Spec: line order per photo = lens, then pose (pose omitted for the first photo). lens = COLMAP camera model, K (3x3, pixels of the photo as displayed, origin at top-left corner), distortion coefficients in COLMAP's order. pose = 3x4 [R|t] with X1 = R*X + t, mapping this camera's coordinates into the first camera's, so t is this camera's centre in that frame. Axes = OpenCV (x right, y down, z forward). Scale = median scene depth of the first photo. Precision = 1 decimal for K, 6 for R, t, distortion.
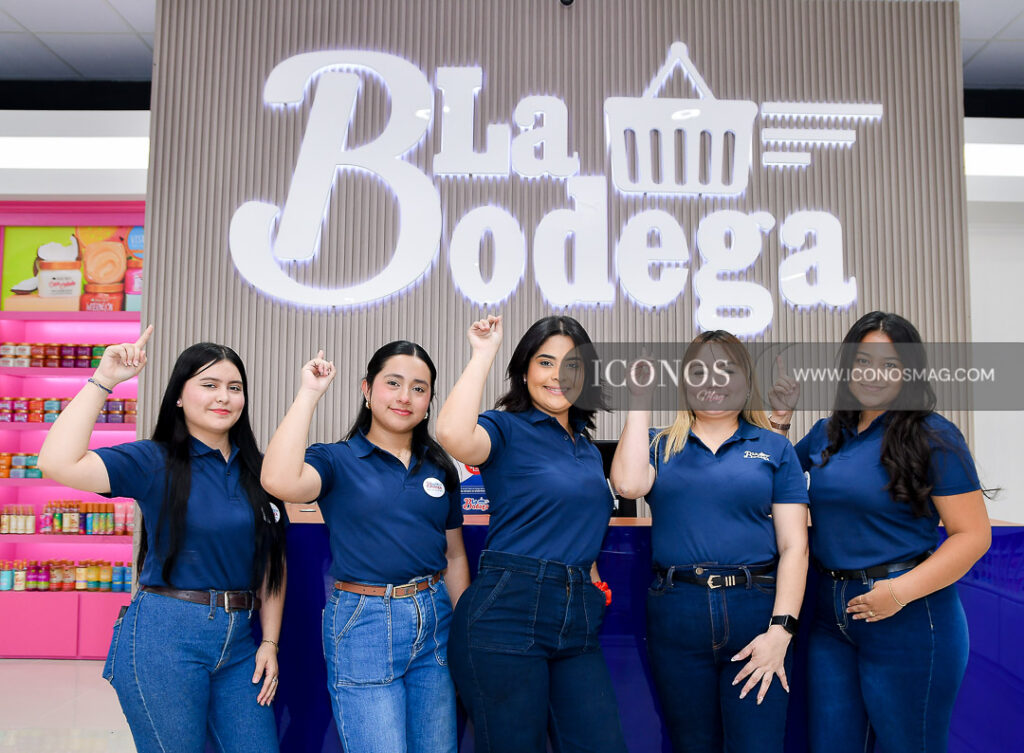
lens RADIAL K [[849.2, 0, 512.7], [0, 849.2, 358.7], [0, 0, 1]] dist [-0.023170, 0.017373]
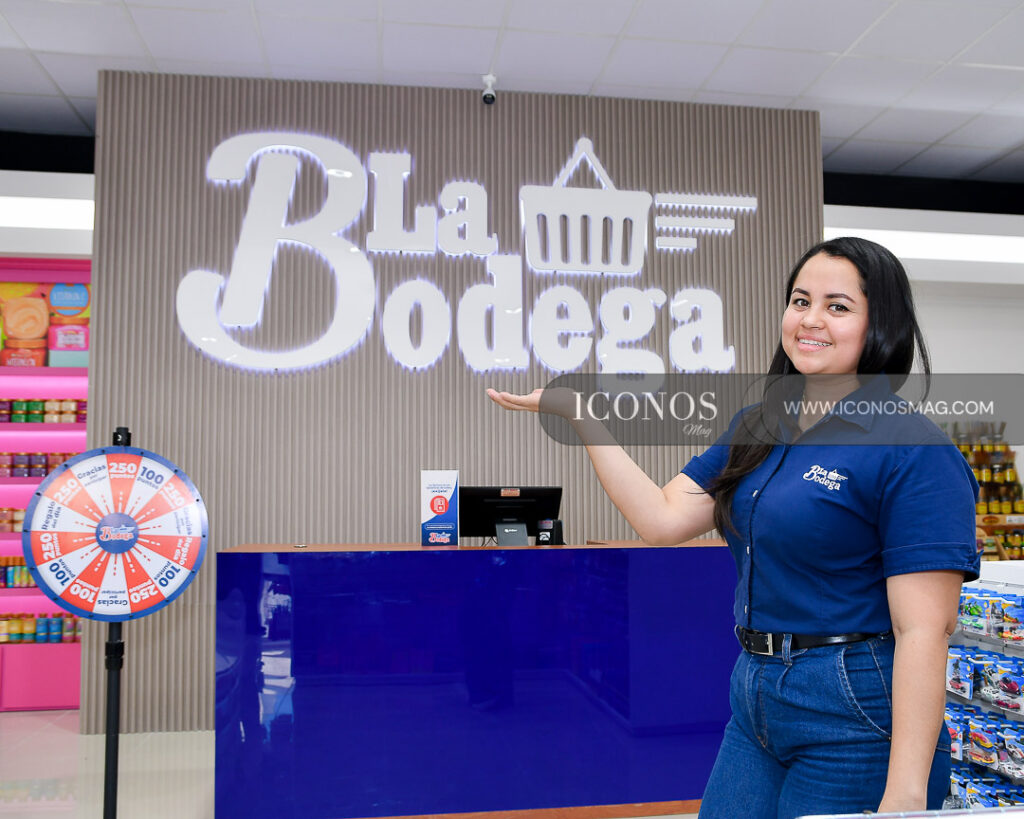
lens RADIAL K [[1057.3, 0, 490.8], [0, 1057.3, 377.7], [0, 0, 1]] dist [0.031377, 0.000000]
pose [[0.992289, 0.004128, 0.123881, -0.103997], [-0.002779, 0.999935, -0.011058, -0.035579], [-0.123918, 0.010628, 0.992236, -0.394070]]
